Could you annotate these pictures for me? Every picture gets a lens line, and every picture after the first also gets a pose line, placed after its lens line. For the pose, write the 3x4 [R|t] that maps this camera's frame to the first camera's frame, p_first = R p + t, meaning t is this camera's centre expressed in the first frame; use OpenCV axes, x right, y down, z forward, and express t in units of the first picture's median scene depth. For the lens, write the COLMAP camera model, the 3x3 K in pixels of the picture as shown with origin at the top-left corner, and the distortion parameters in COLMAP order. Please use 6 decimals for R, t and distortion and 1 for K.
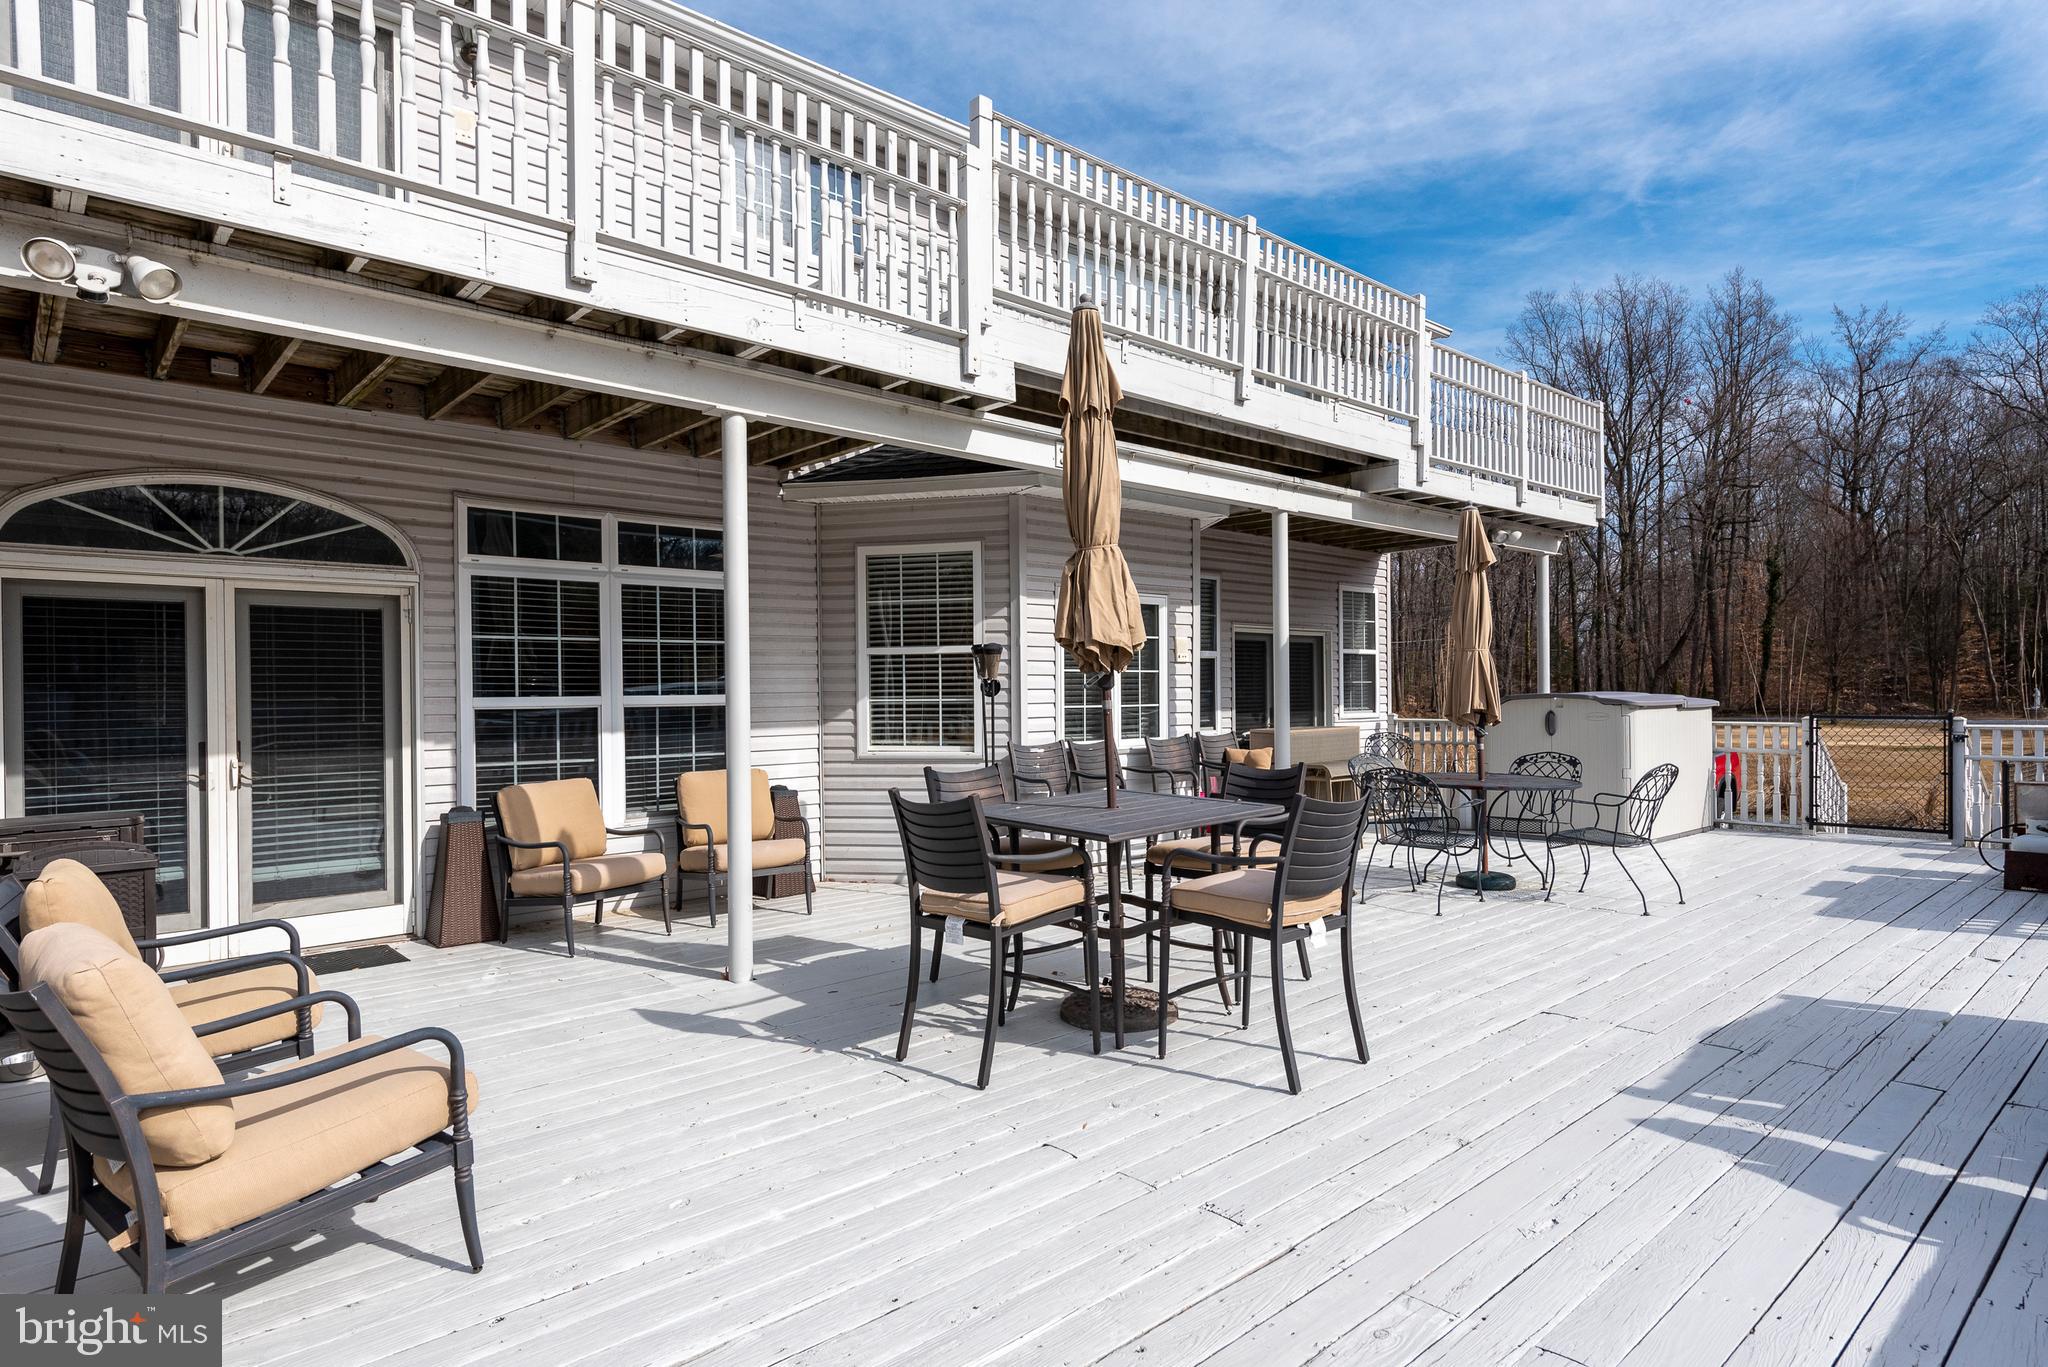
lens RADIAL K [[1119.5, 0, 1030.6], [0, 1119.5, 702.1], [0, 0, 1]] dist [0.011989, -0.000691]
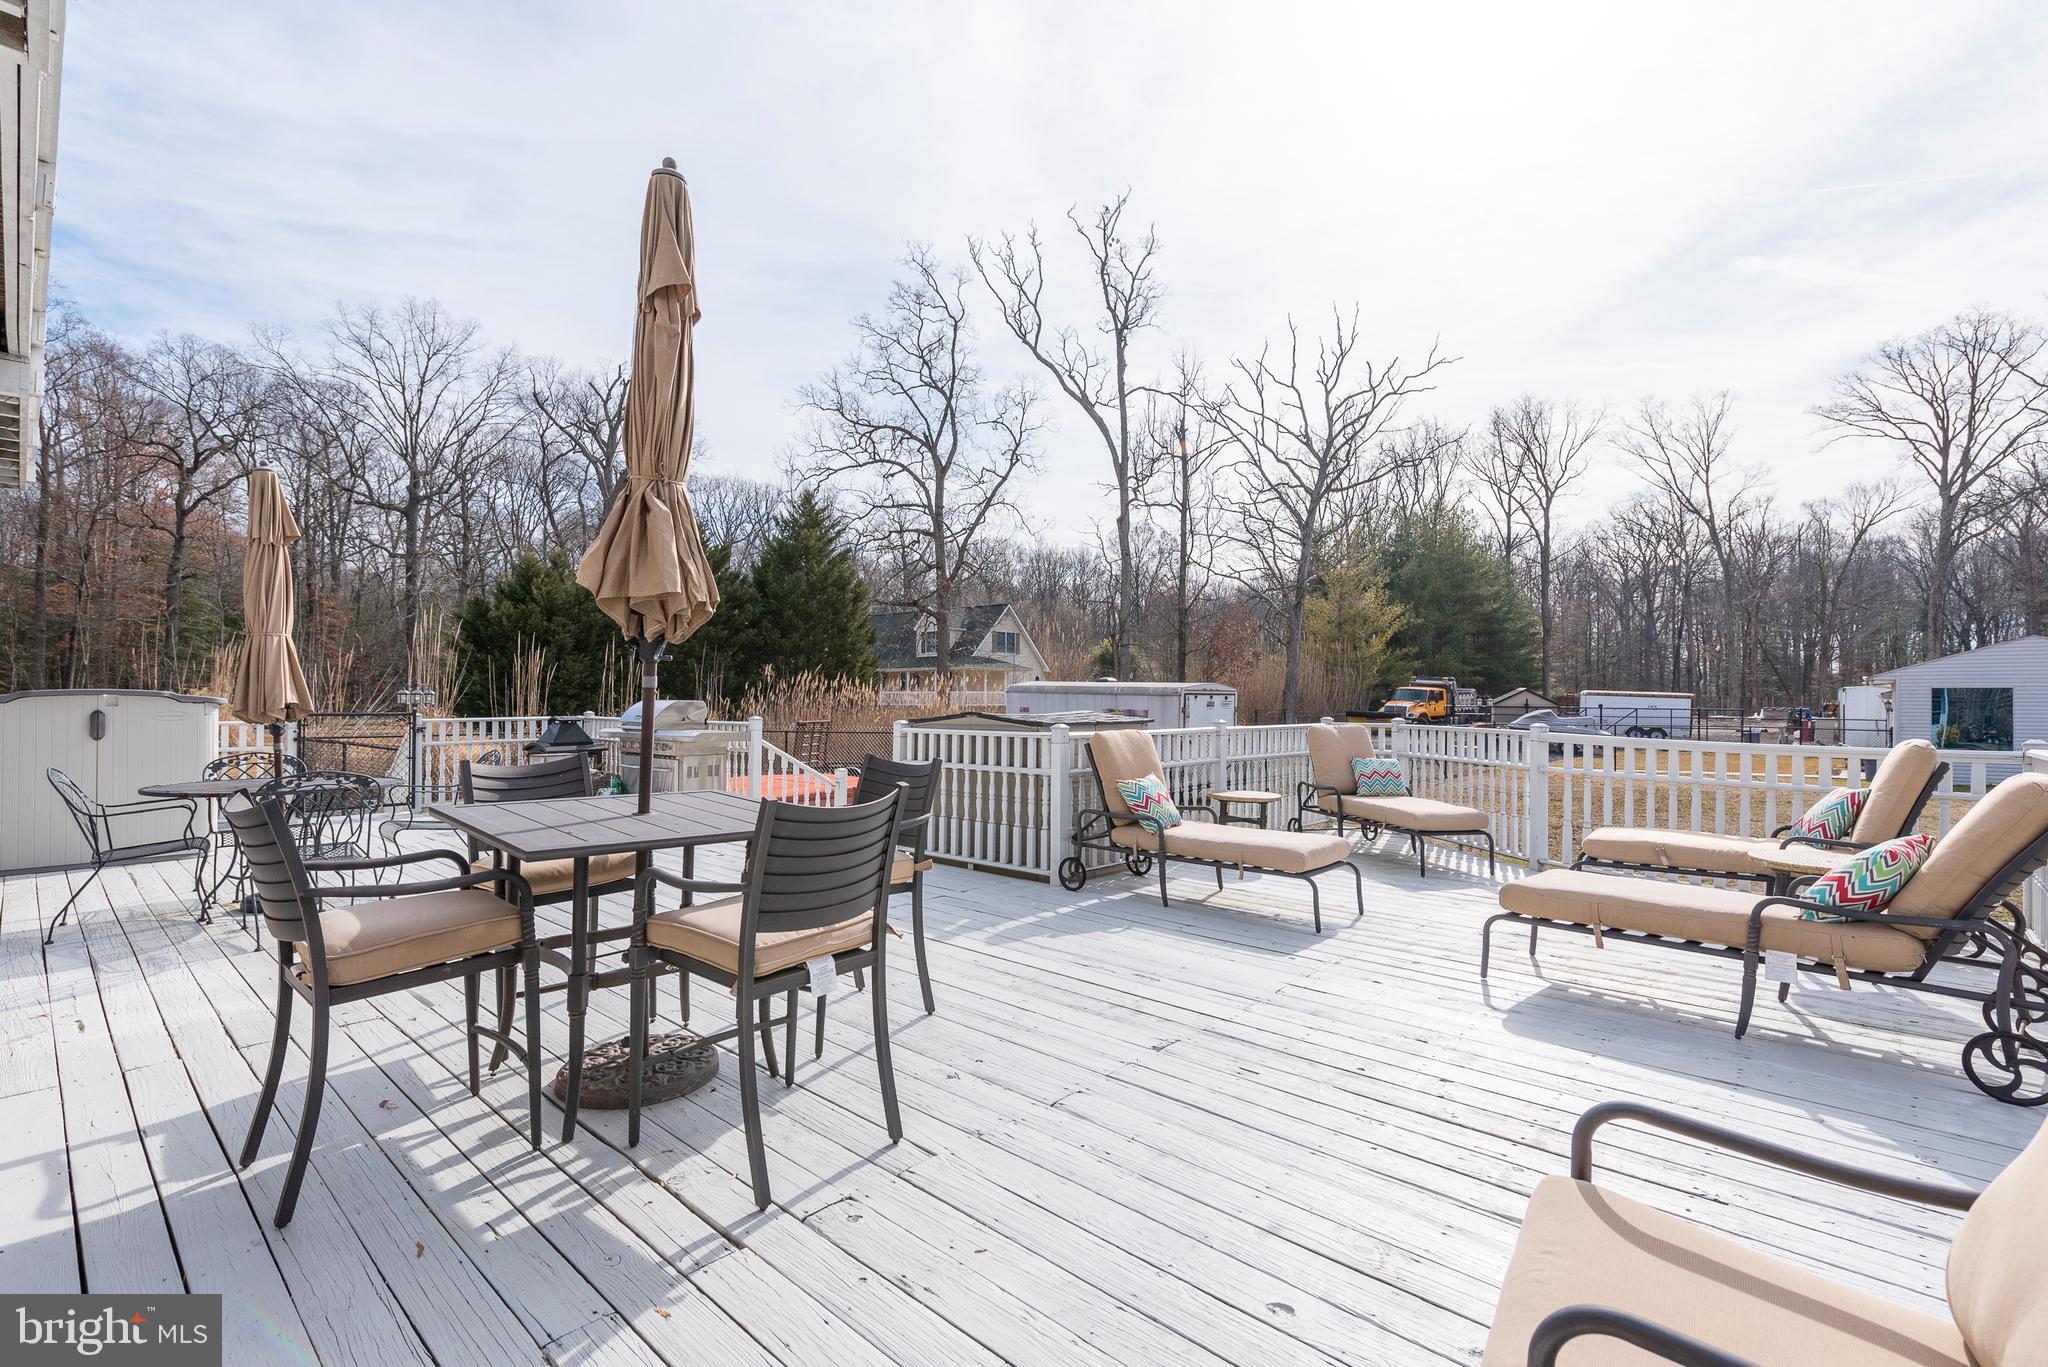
lens RADIAL K [[930.5, 0, 1030.0], [0, 930.5, 693.8], [0, 0, 1]] dist [0.012351, -0.001153]
pose [[-0.088237, 0.014225, 0.995998, -0.376273], [0.007436, 0.999880, -0.013622, 0.013853], [-0.996072, 0.006204, -0.088332, 0.492293]]
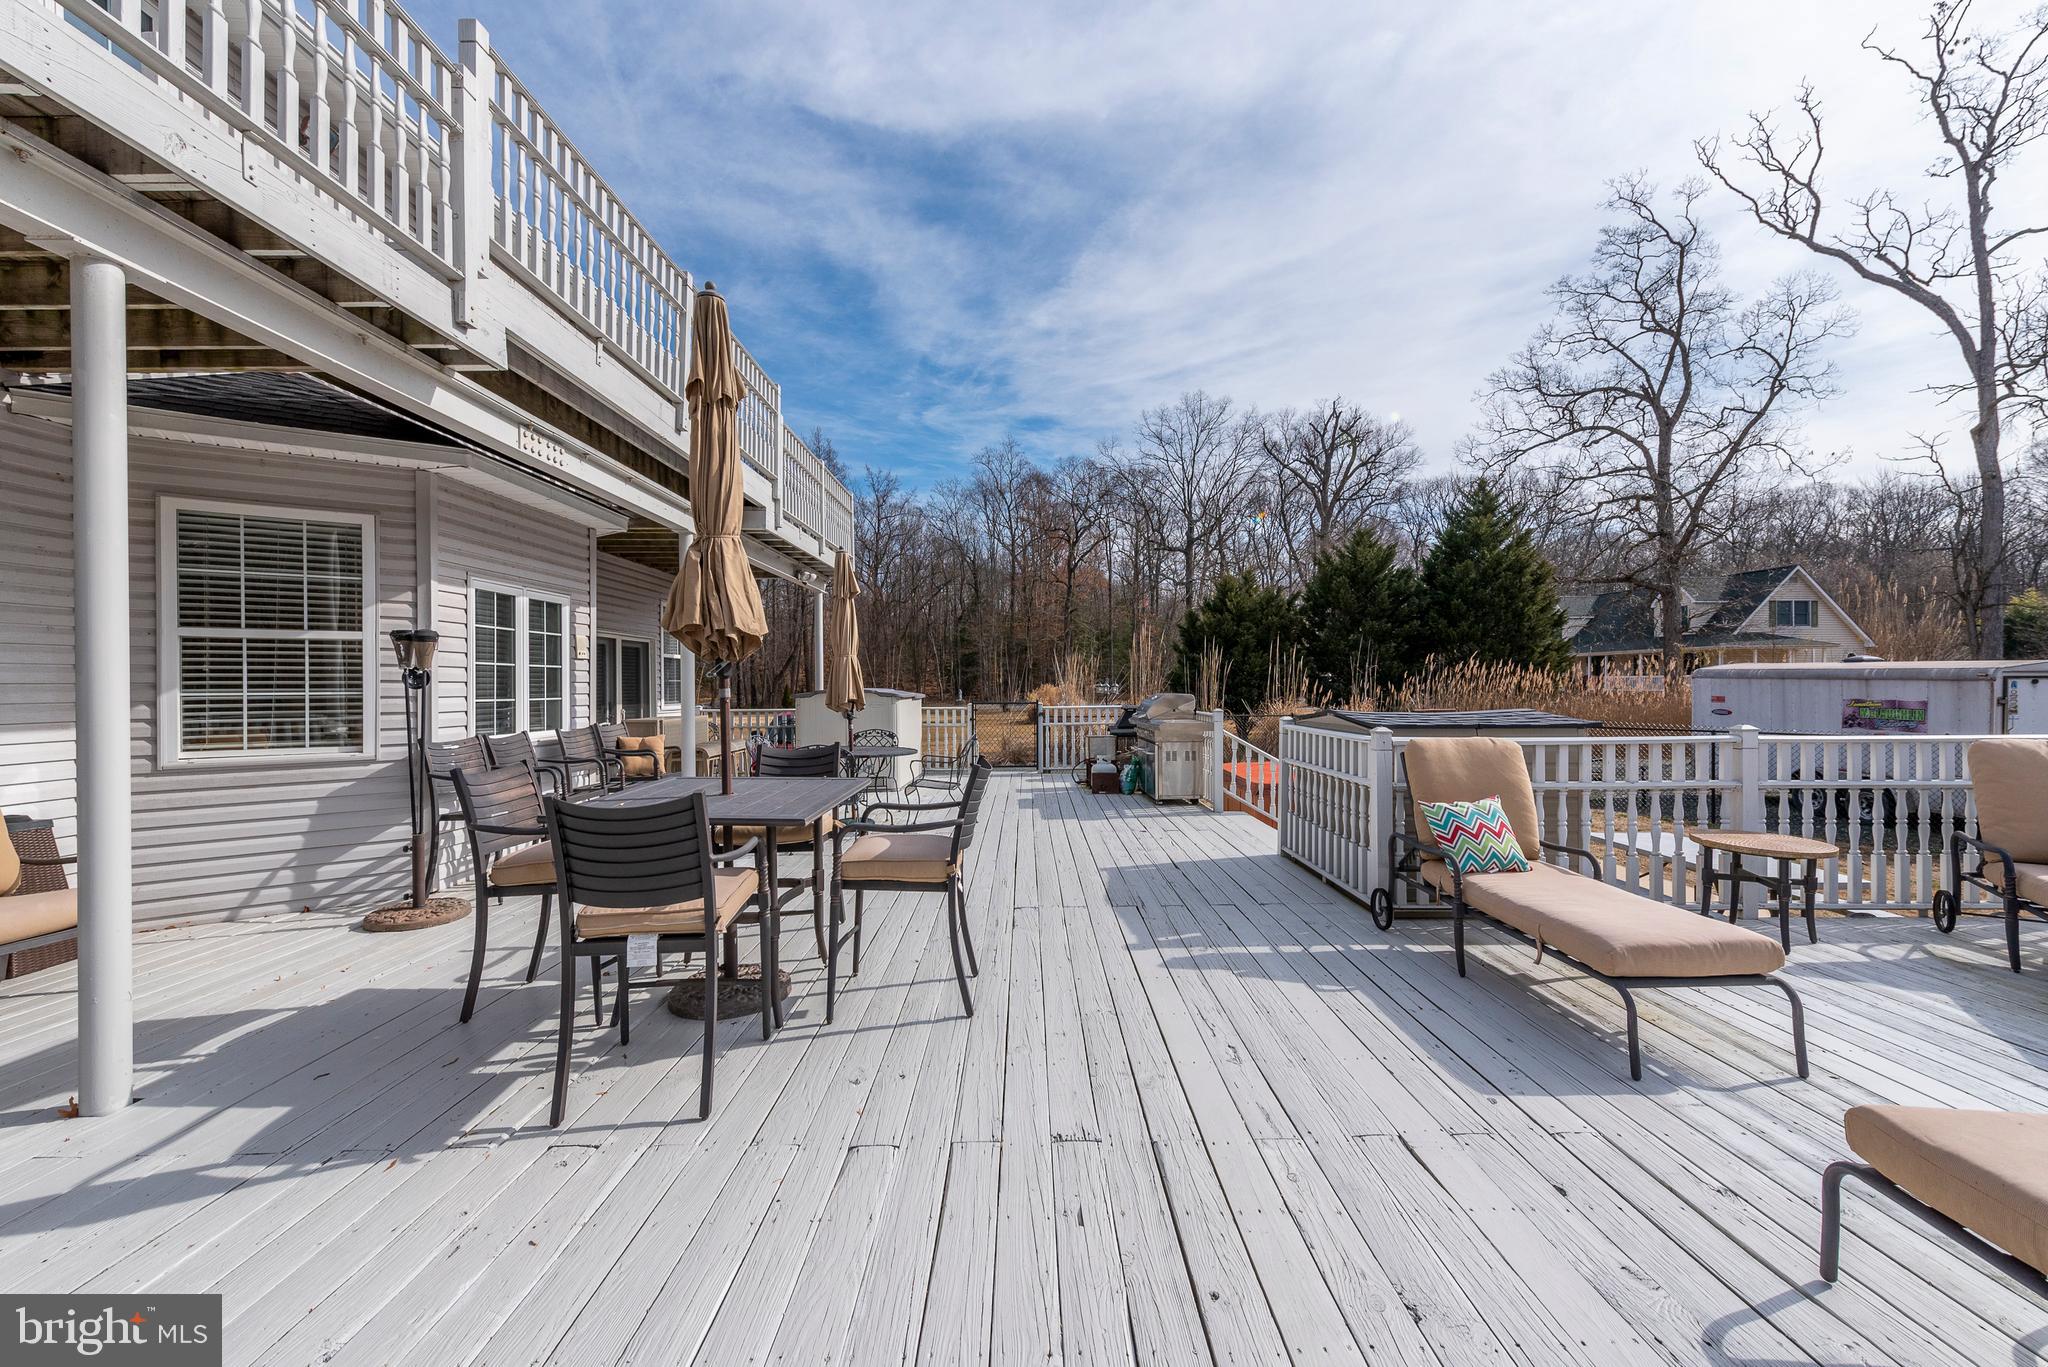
lens RADIAL K [[800.7, 0, 1025.3], [0, 800.7, 687.3], [0, 0, 1]] dist [0.012892, -0.002992]
pose [[0.669349, 0.003453, 0.742940, -0.179331], [0.007584, 0.999905, -0.011480, 0.004827], [-0.742909, 0.013319, 0.669259, 0.191828]]
